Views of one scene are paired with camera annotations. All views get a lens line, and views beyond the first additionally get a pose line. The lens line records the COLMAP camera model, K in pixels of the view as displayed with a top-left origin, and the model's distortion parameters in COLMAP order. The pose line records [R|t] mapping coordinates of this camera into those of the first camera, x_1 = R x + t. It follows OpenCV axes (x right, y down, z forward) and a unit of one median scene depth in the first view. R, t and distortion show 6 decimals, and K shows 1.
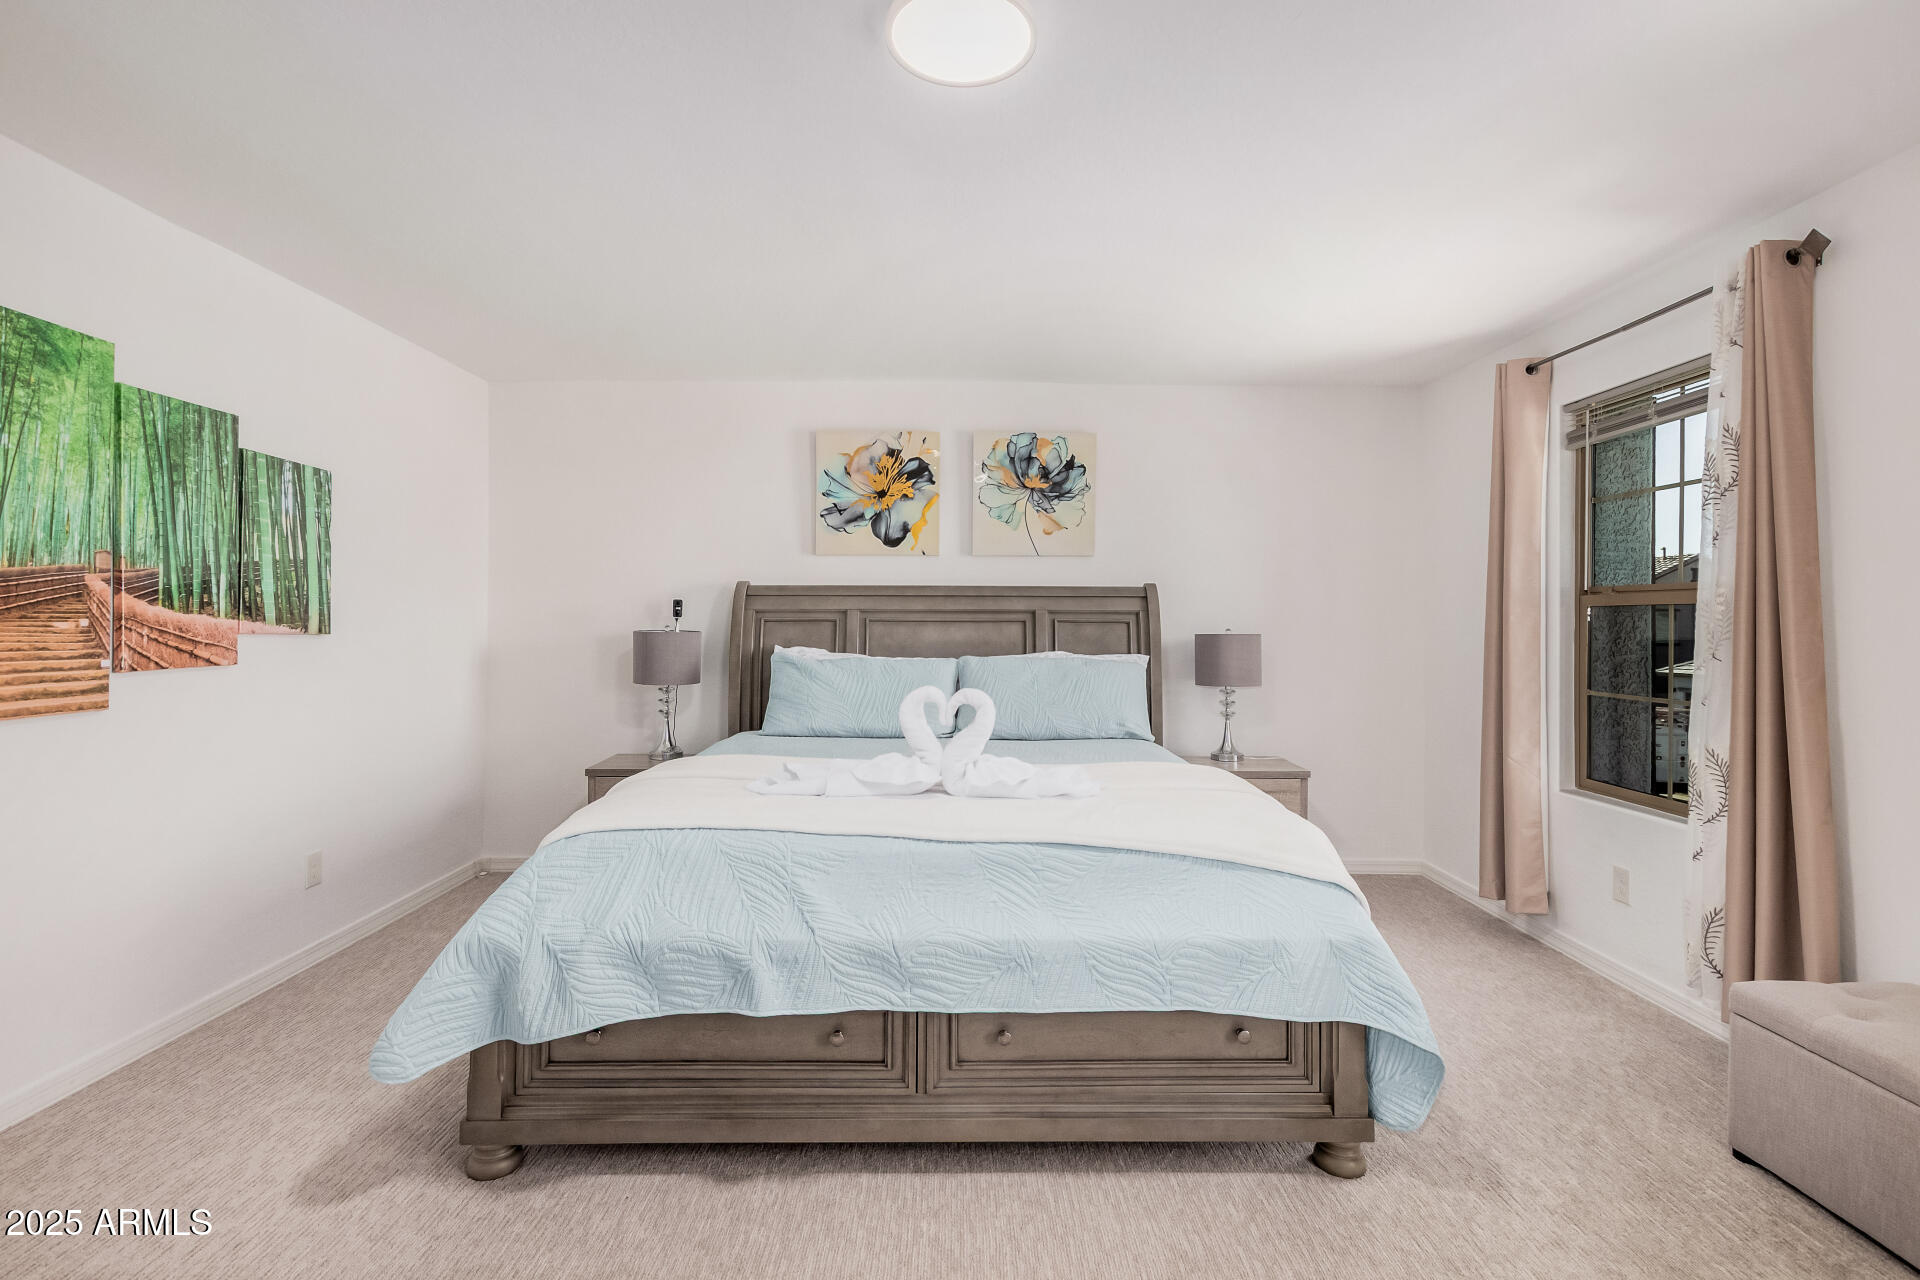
lens RADIAL K [[878.3, 0, 968.2], [0, 878.3, 609.4], [0, 0, 1]] dist [0.007951, -0.000965]
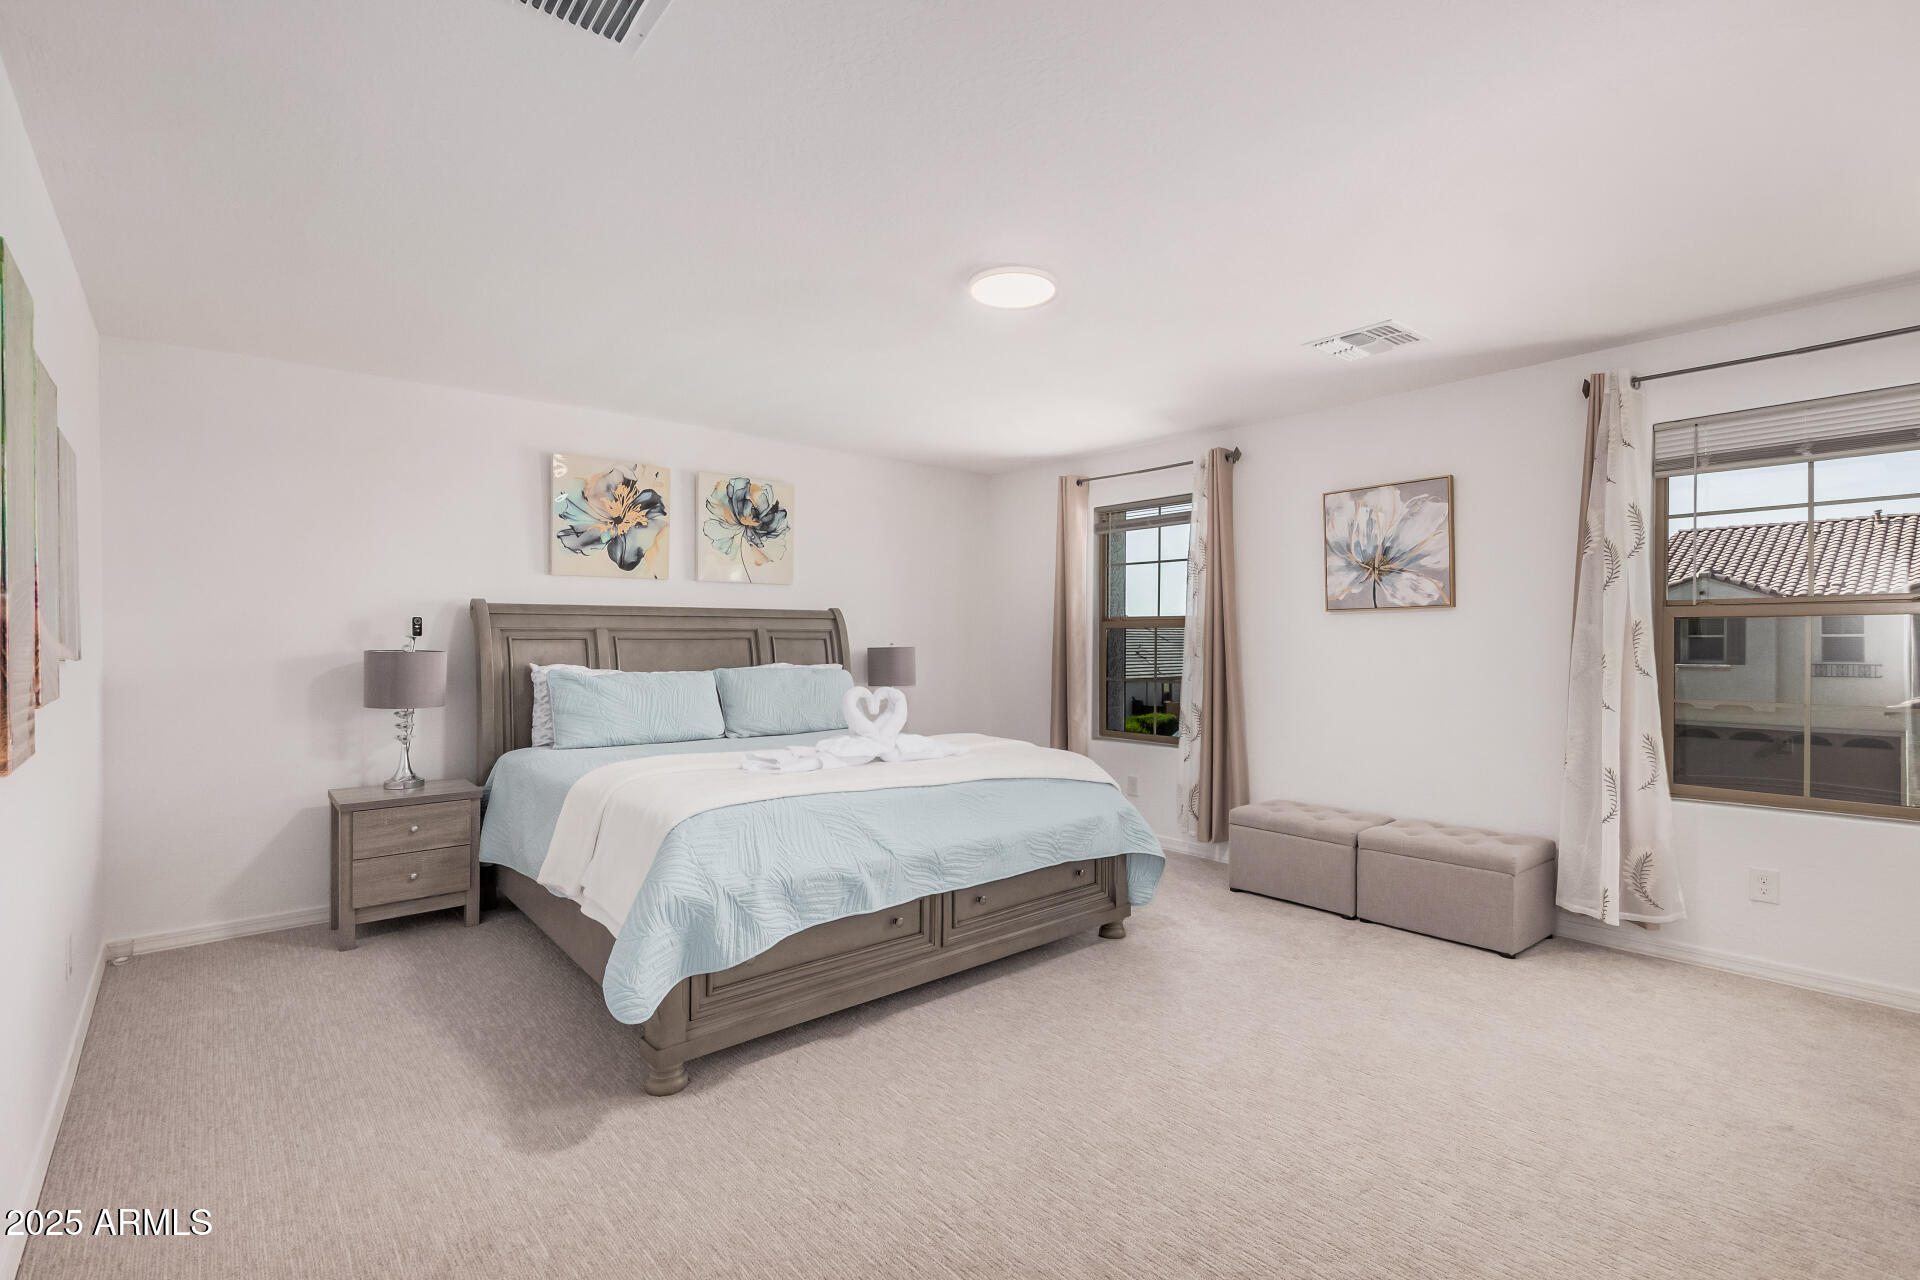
lens RADIAL K [[878.3, 0, 949.4], [0, 878.3, 643.2], [0, 0, 1]] dist [0.007951, -0.000965]
pose [[0.769653, -0.007822, 0.638414, -0.574443], [-0.005551, 0.999805, 0.018942, -0.005224], [-0.638438, -0.018123, 0.769460, -0.101836]]
